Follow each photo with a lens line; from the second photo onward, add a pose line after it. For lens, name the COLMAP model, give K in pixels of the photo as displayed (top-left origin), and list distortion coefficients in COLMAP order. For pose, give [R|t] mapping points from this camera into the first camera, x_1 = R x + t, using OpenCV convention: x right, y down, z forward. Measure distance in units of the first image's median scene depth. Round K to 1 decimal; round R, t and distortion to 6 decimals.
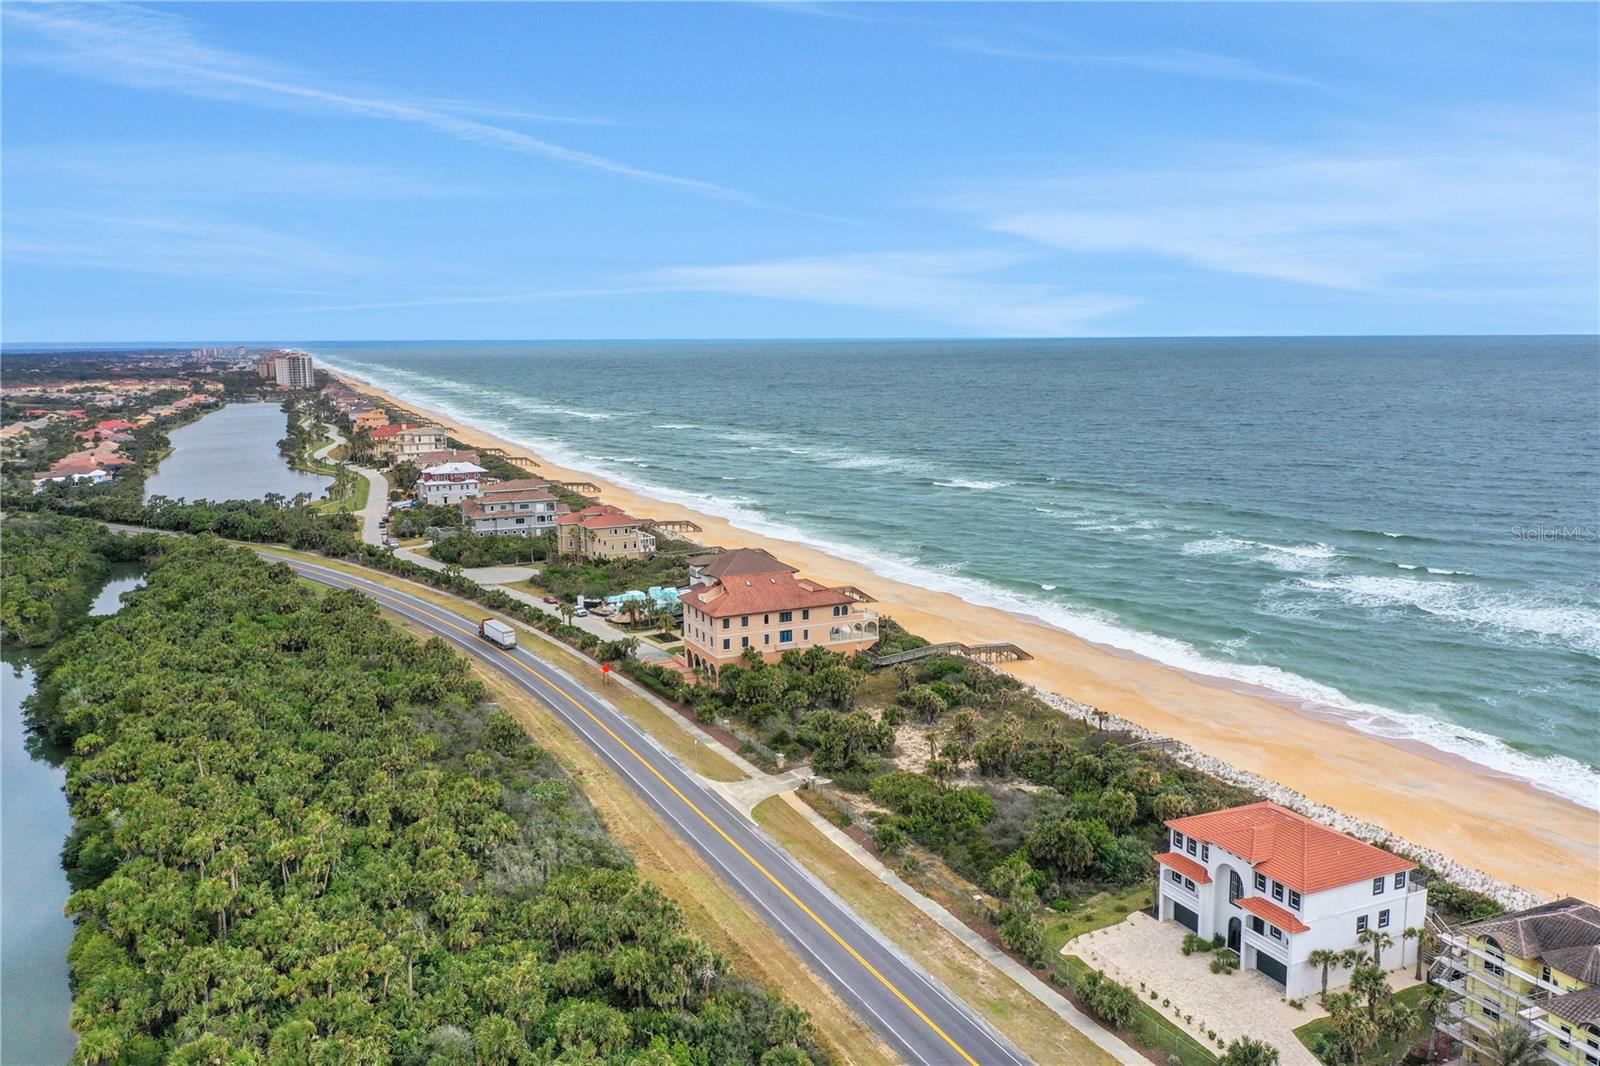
lens RADIAL K [[1266.8, 0, 776.1], [0, 1266.8, 526.2], [0, 0, 1]] dist [0.018716, -0.009136]
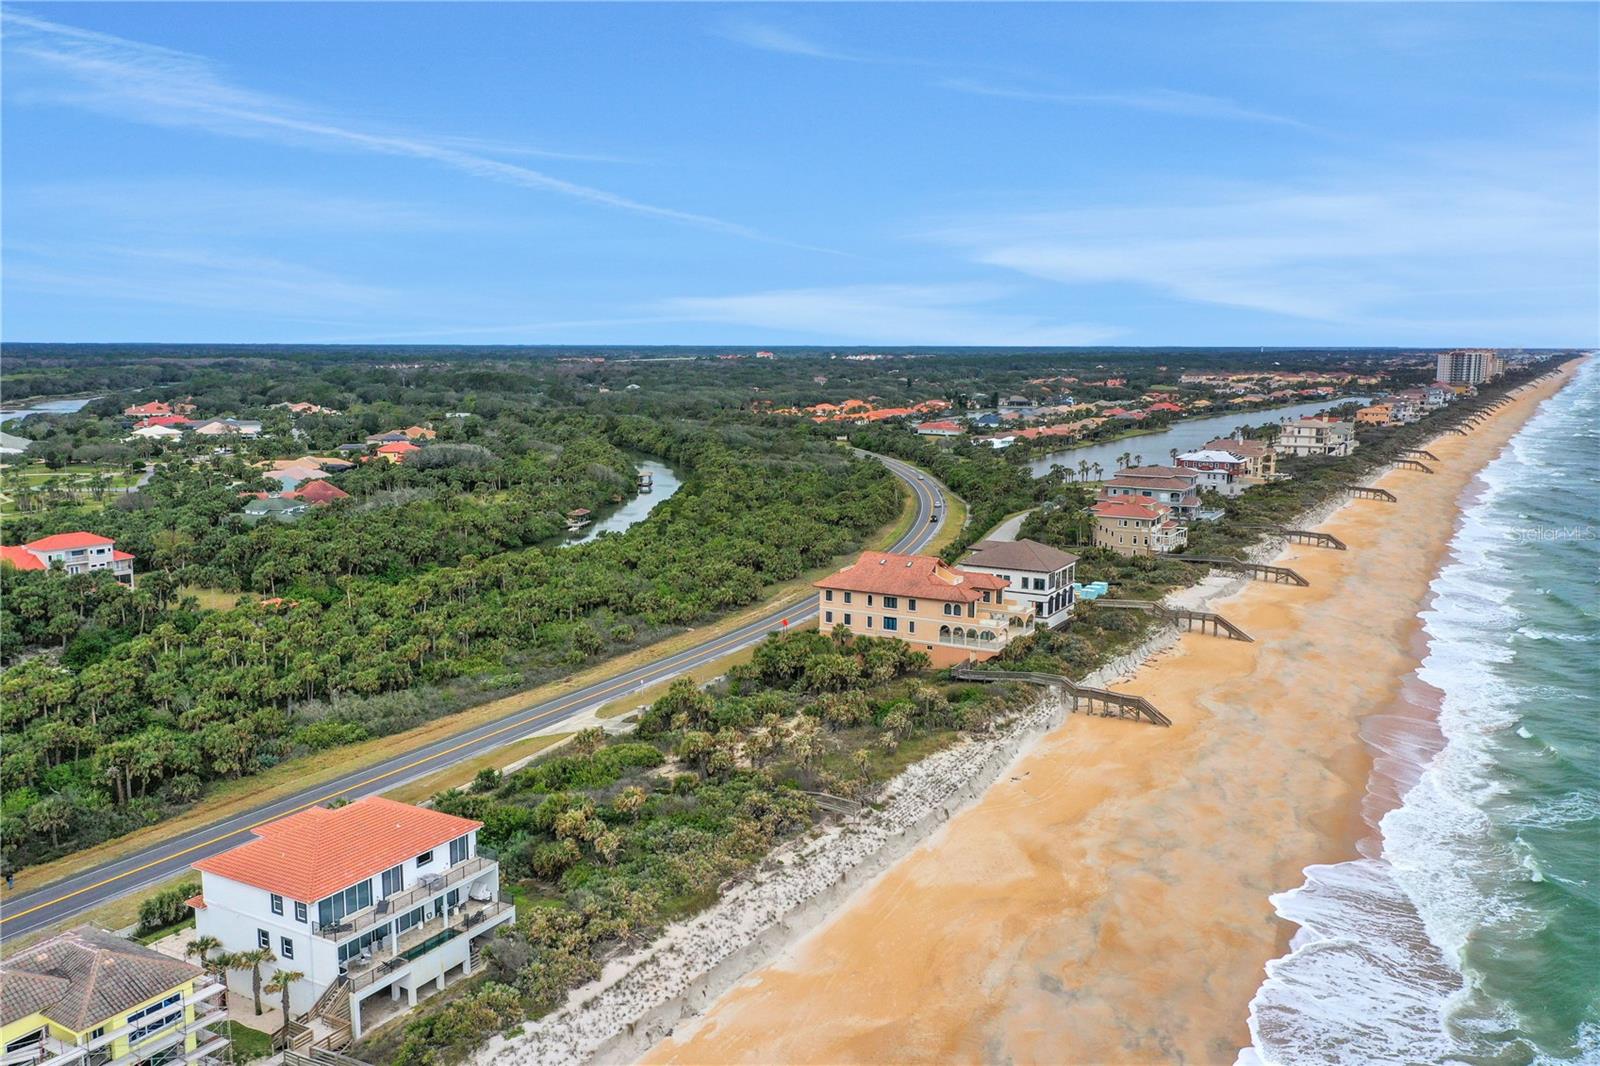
lens RADIAL K [[1266.8, 0, 806.6], [0, 1266.8, 530.9], [0, 0, 1]] dist [0.018716, -0.009136]
pose [[0.590583, 0.131226, -0.796236, 0.699516], [-0.128793, 0.989370, 0.067528, -0.033636], [0.796633, 0.062669, 0.601206, 0.402808]]
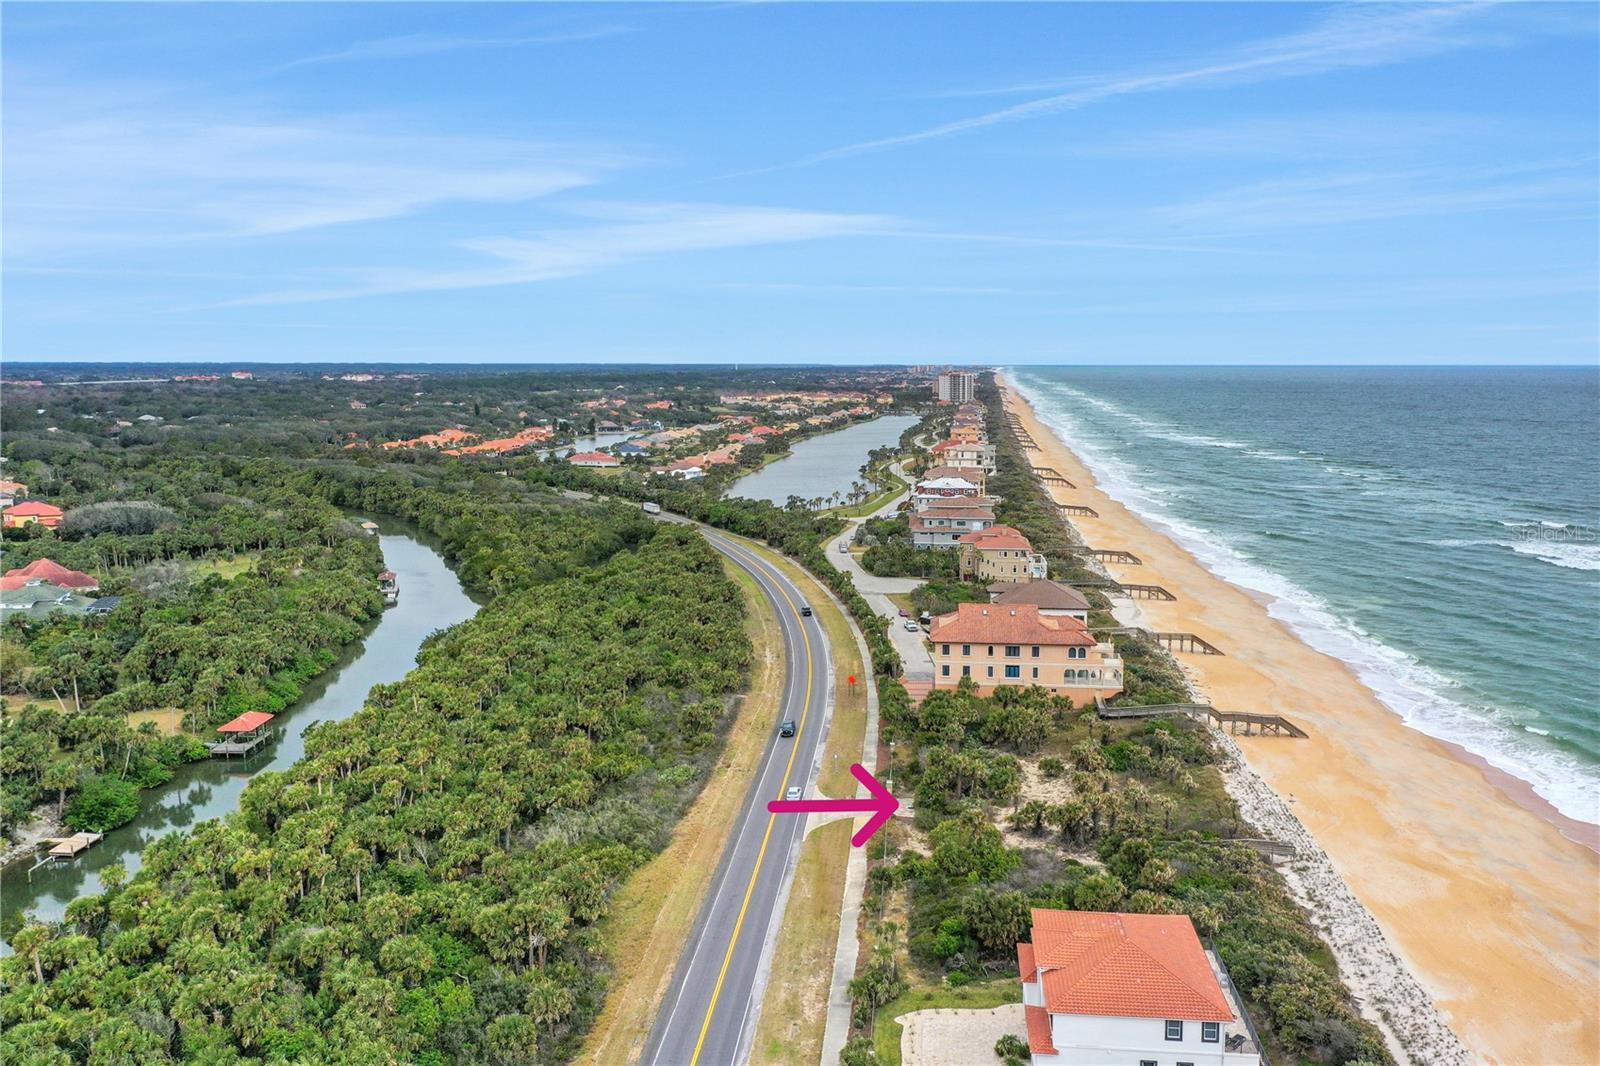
lens RADIAL K [[1266.8, 0, 808.4], [0, 1266.8, 525.9], [0, 0, 1]] dist [0.018716, -0.009136]
pose [[0.866789, 0.076948, -0.492702, 0.345994], [-0.084595, 0.996392, 0.006788, -0.017634], [0.491447, 0.035796, 0.870172, 0.075986]]
